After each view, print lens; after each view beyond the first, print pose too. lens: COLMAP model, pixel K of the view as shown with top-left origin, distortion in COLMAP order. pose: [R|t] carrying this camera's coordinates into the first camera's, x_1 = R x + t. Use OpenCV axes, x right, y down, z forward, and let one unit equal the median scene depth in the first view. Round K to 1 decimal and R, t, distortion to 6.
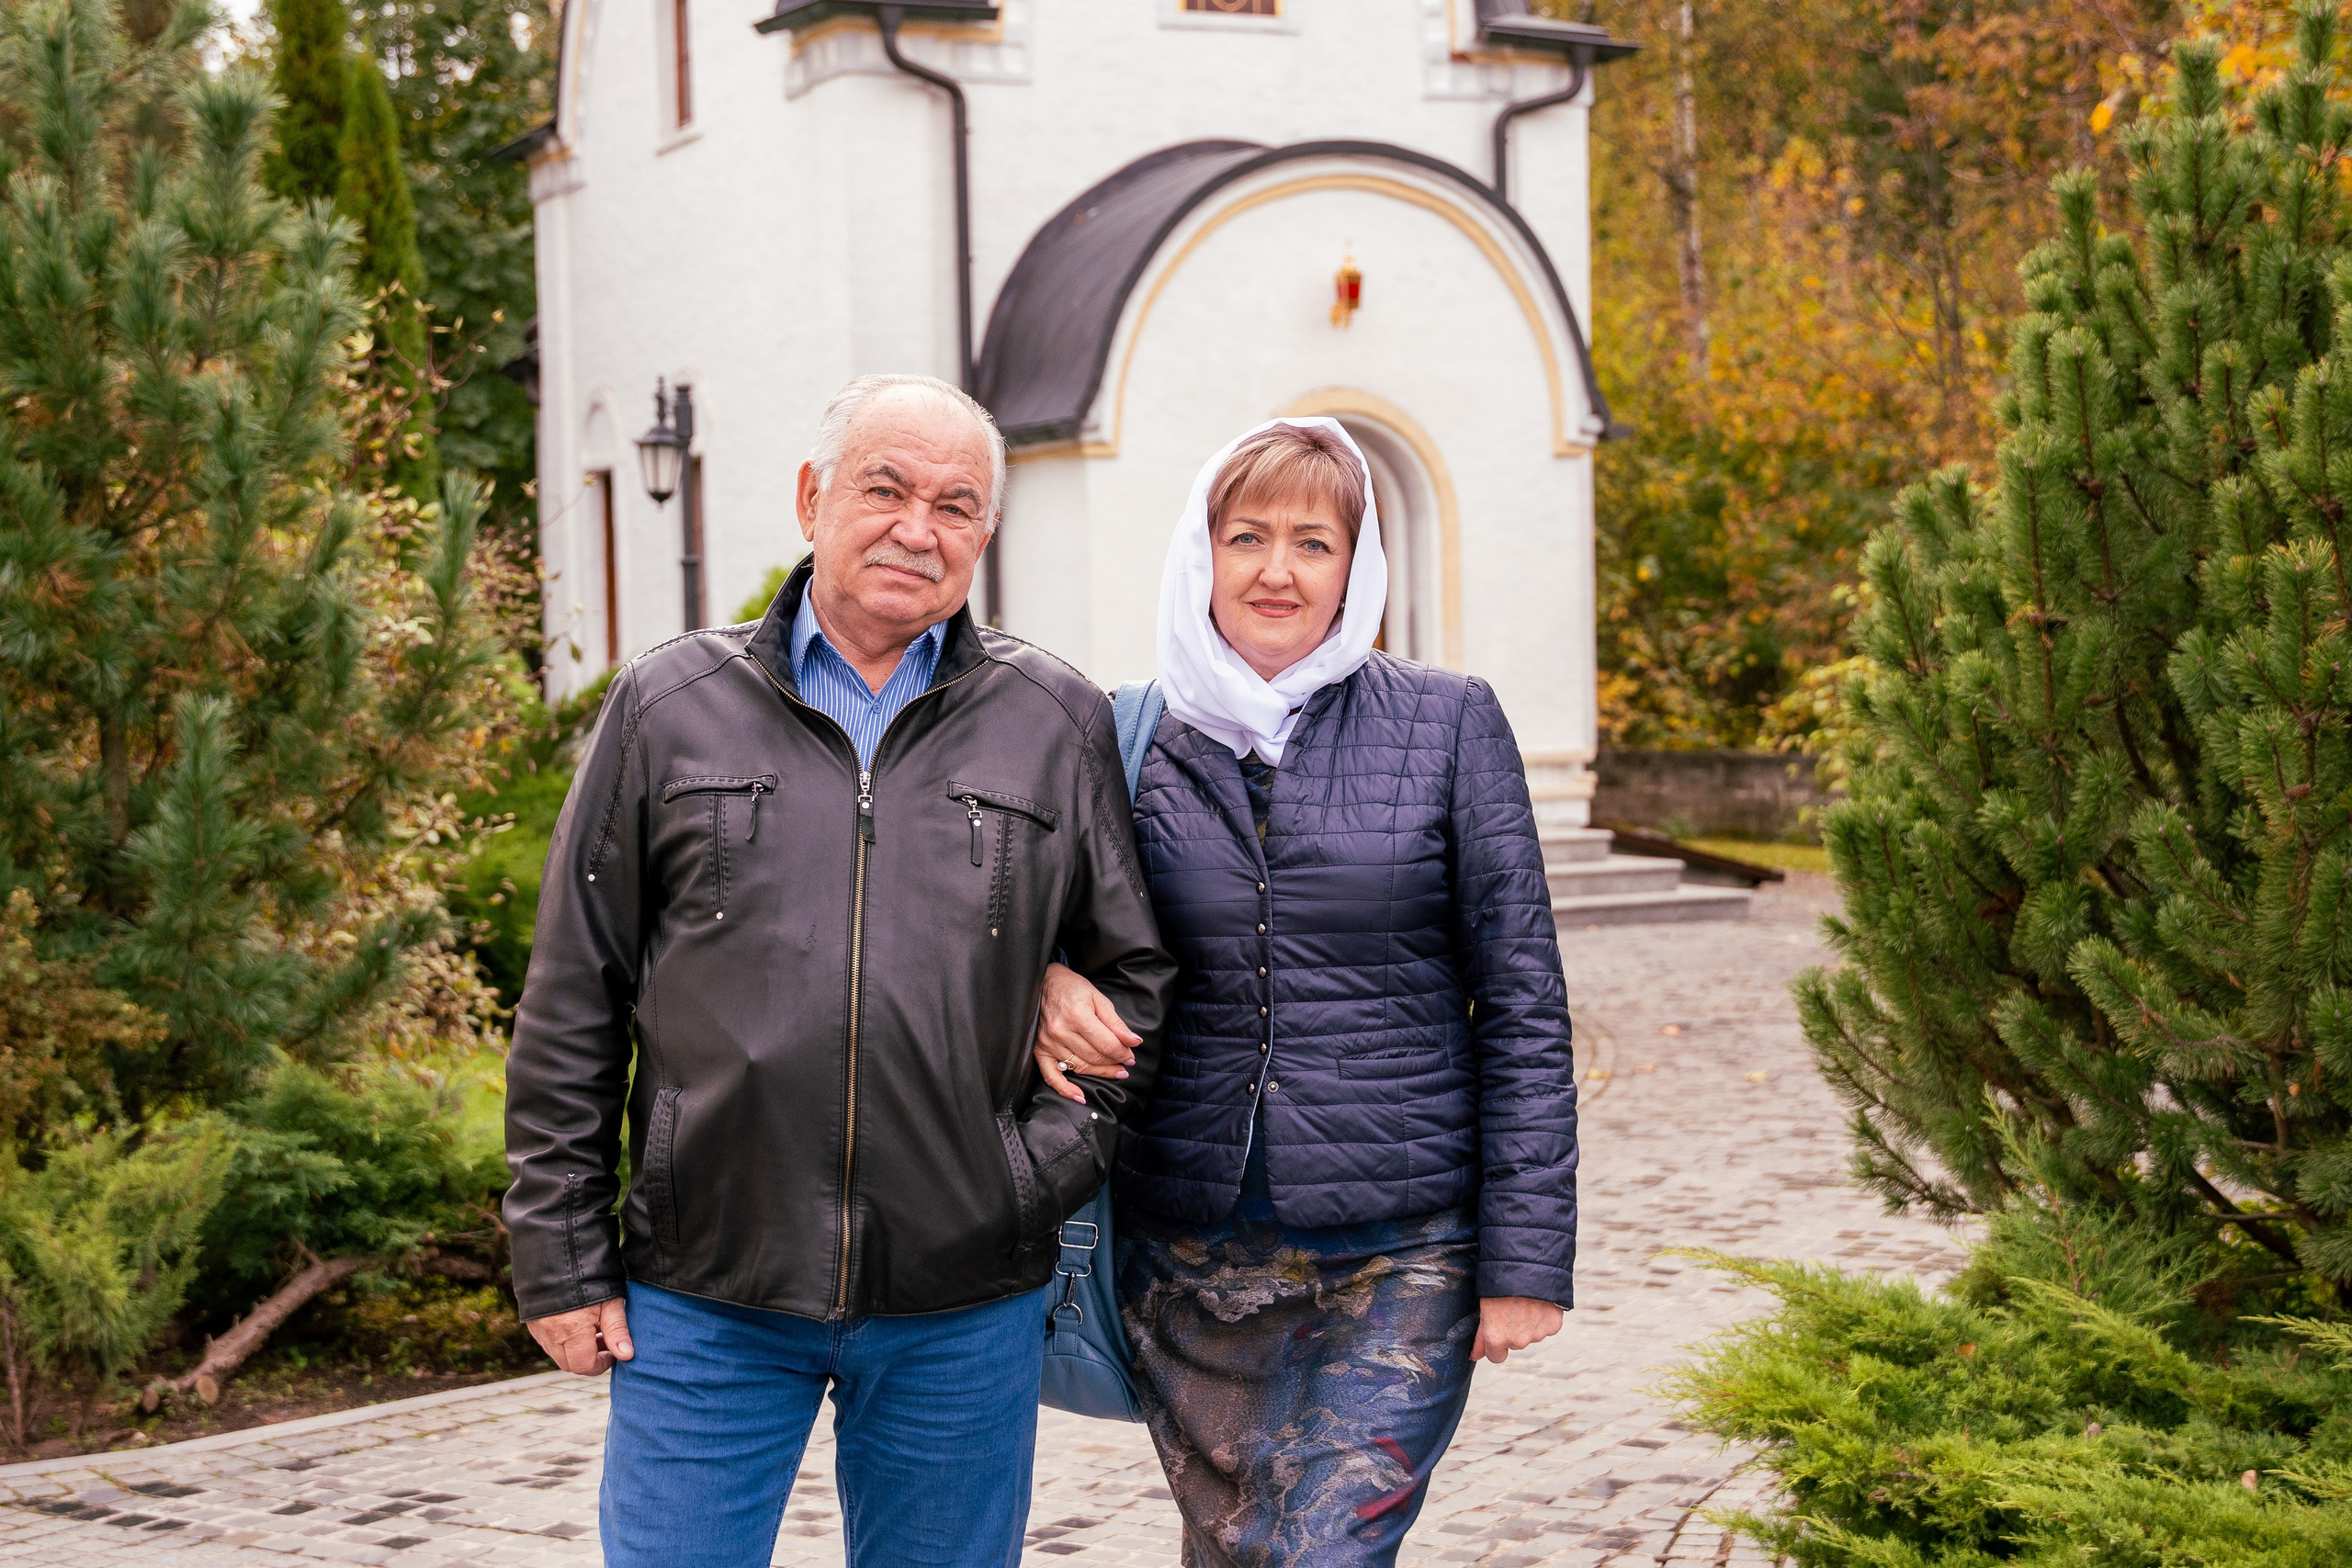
lens RADIAL K [[3842.8, 0, 1176.0], [0, 3842.8, 784.0], [0, 0, 1]] dist [-0.028070, 0.040448]
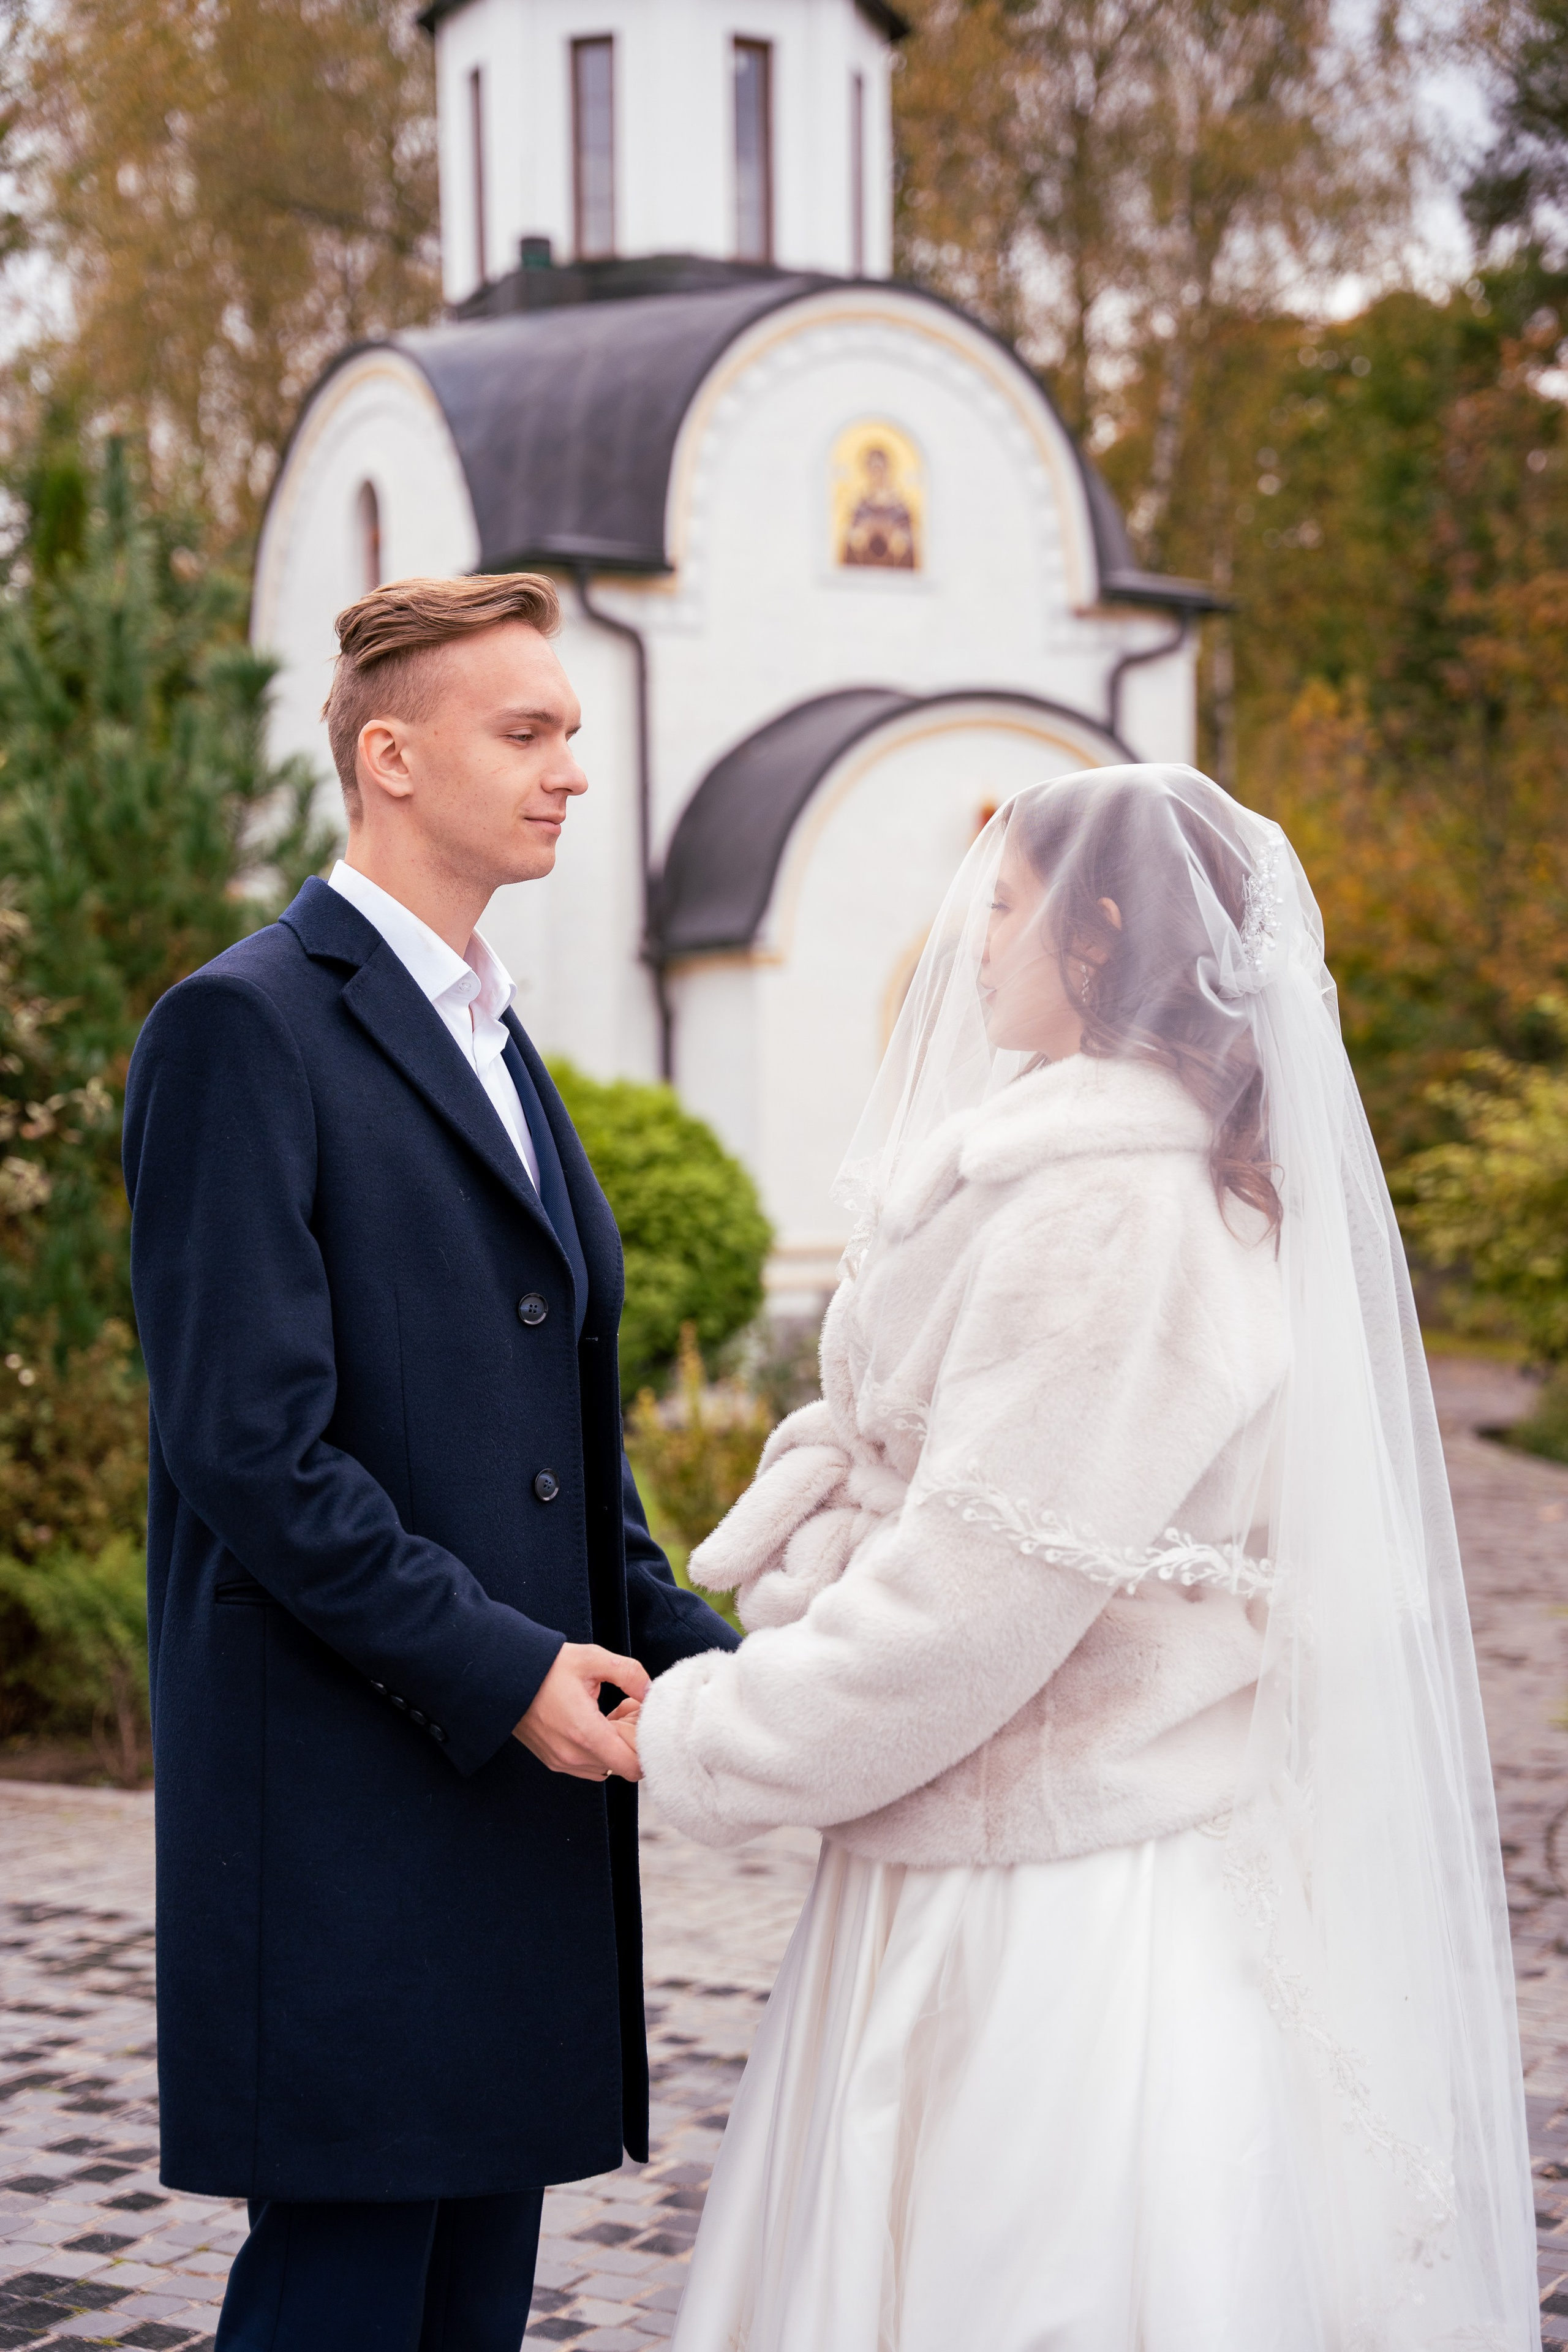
lens RADIAL K [[3594.6, 0, 784.0], [0, 3594.6, 1176.0], [0, 0, 1]] dist [0.197714, -0.021227]
pose [[0.999508, 0.009584, 0.029879, -0.116003], [-0.008805, 0.999620, -0.026111, 0.008962], [-0.030118, 0.025835, 0.999212, -0.131240]]
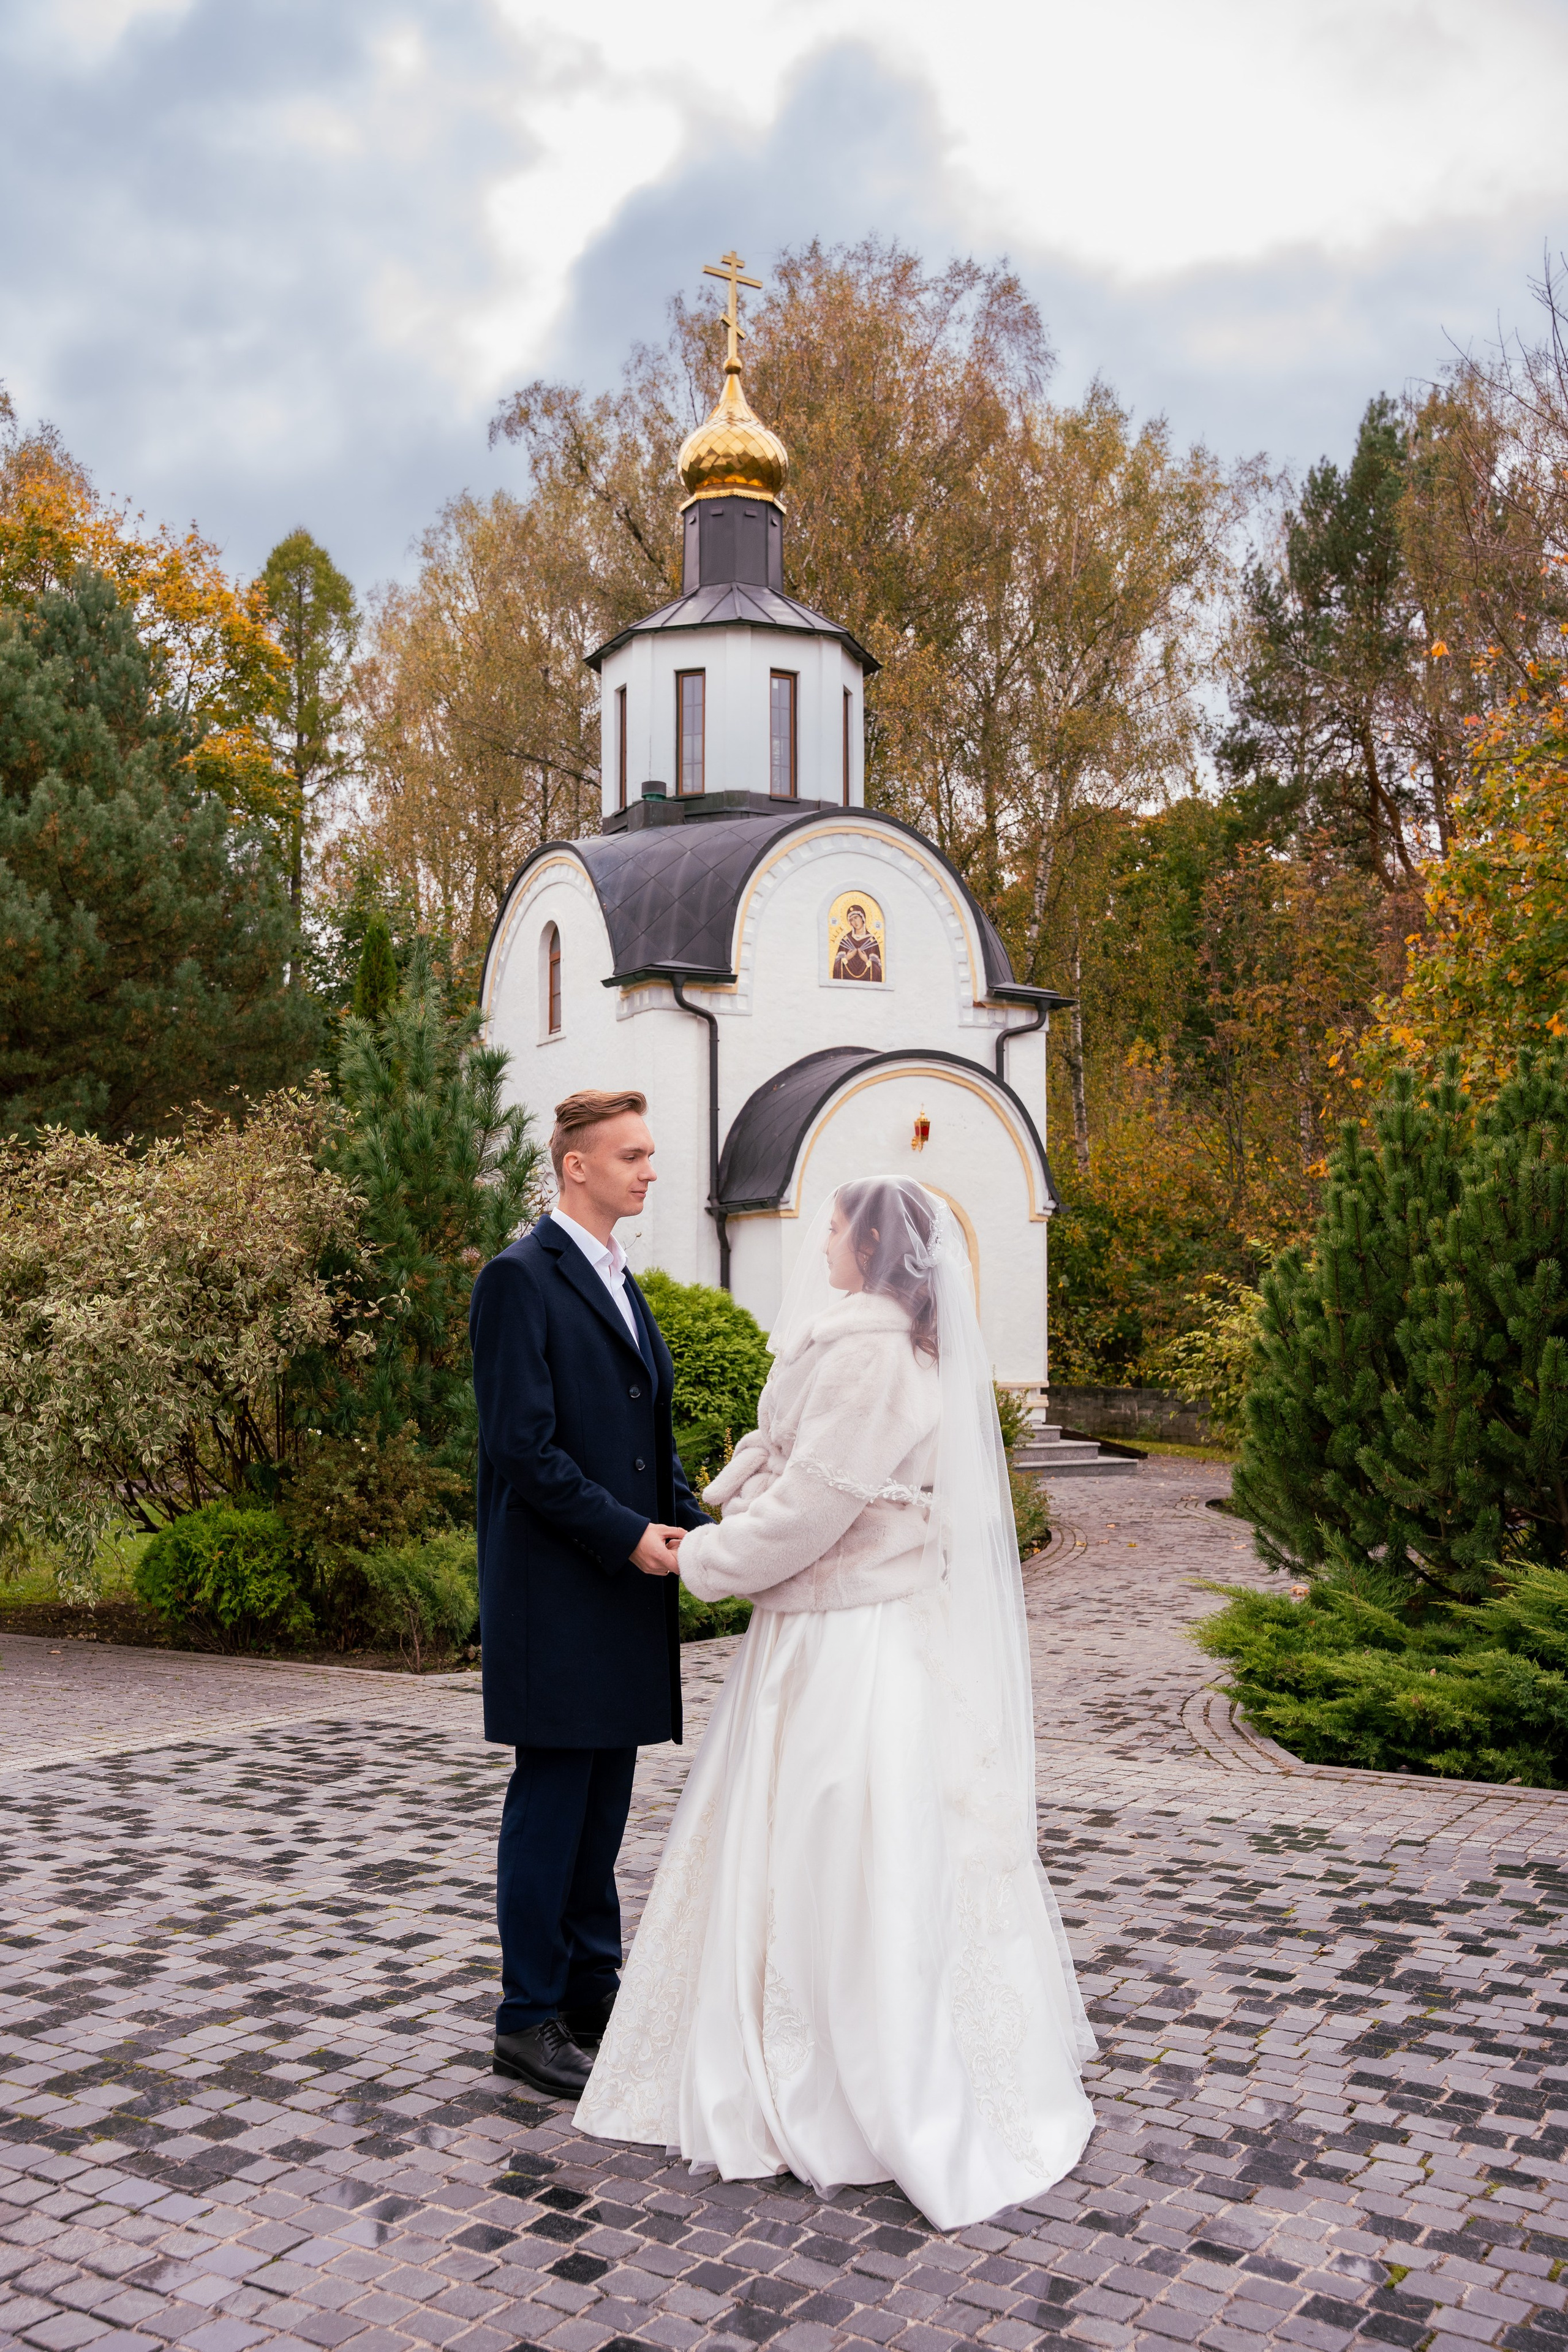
lens RADIAL K [[2350.4, 0, 784.0], [0, 2350.4, 1176.0], [0, 0, 1]] dist [-0.091968, 0.380420]
pose [[0.999643, 0.019837, 0.017895, -0.106340], [-0.017988, 0.995008, -0.098157, 0.015309], [-0.019753, 0.097800, 0.995010, -0.320946]]
